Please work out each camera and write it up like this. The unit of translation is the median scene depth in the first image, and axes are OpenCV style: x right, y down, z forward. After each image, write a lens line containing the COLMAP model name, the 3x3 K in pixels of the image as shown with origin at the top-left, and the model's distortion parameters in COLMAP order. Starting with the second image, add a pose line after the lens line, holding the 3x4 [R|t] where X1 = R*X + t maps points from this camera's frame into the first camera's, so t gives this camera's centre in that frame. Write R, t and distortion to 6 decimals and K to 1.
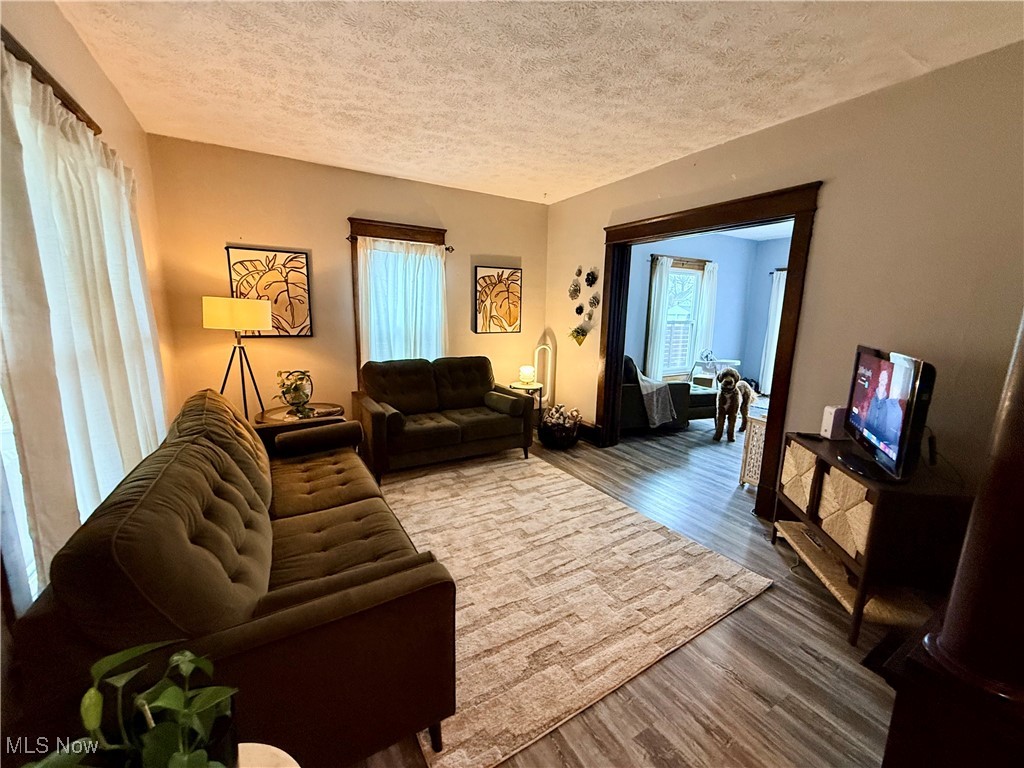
lens RADIAL K [[410.0, 0, 507.6], [0, 410.0, 383.3], [0, 0, 1]] dist [-0.000579, -0.000083]
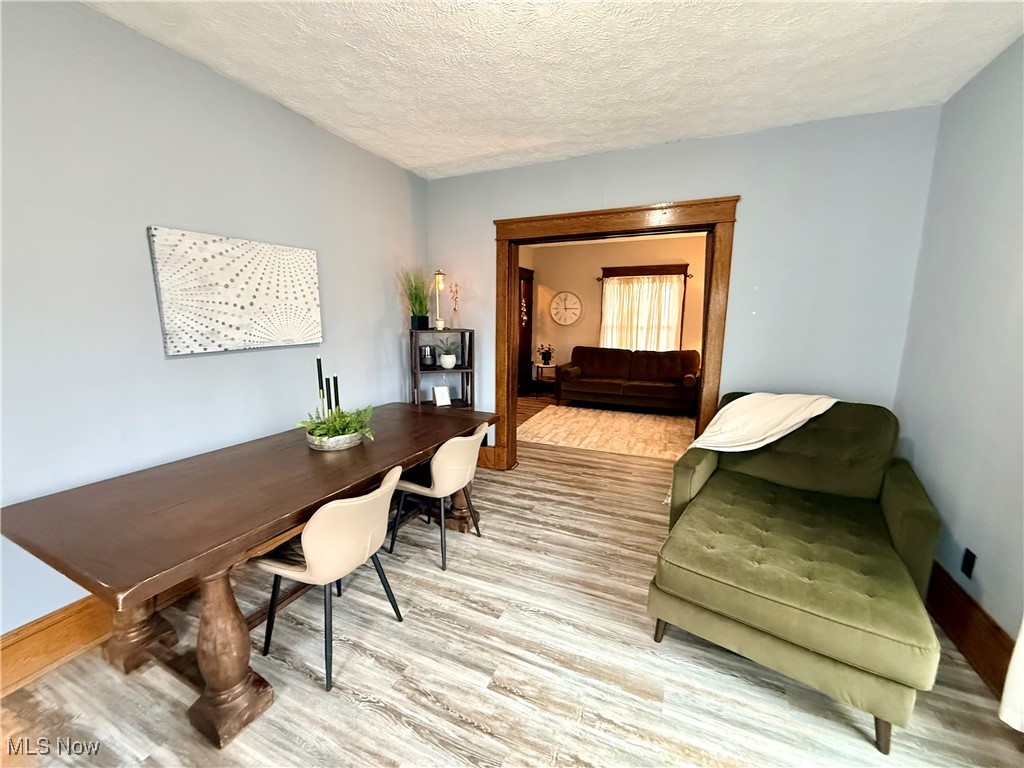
lens RADIAL K [[410.0, 0, 510.0], [0, 410.0, 383.3], [0, 0, 1]] dist [-0.000579, -0.000083]
pose [[-0.815193, 0.073422, -0.574517, 1.259400], [-0.120991, 0.948461, 0.292888, -0.299835], [0.566411, 0.308272, -0.764295, 1.774490]]
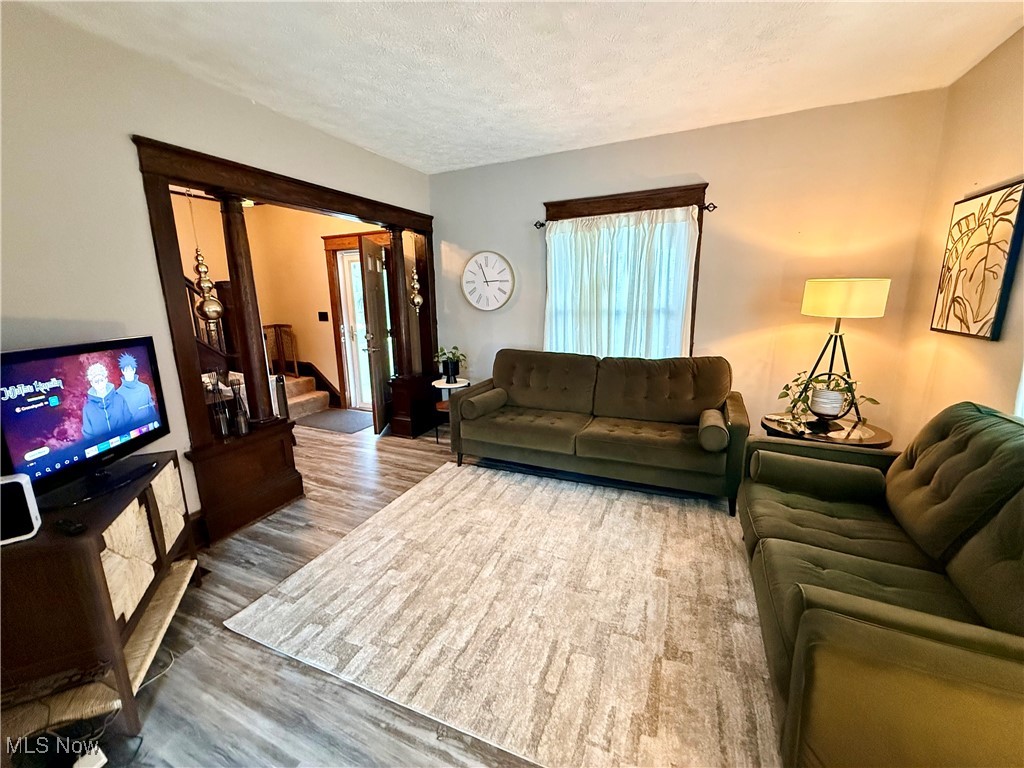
lens RADIAL K [[410.0, 0, 511.1], [0, 410.0, 384.0], [0, 0, 1]] dist [-0.000579, -0.000083]
pose [[-0.815686, 0.119509, -0.566016, 0.395298], [-0.097262, 0.936169, 0.337827, -0.207228], [0.570260, 0.330613, -0.751996, 1.215889]]
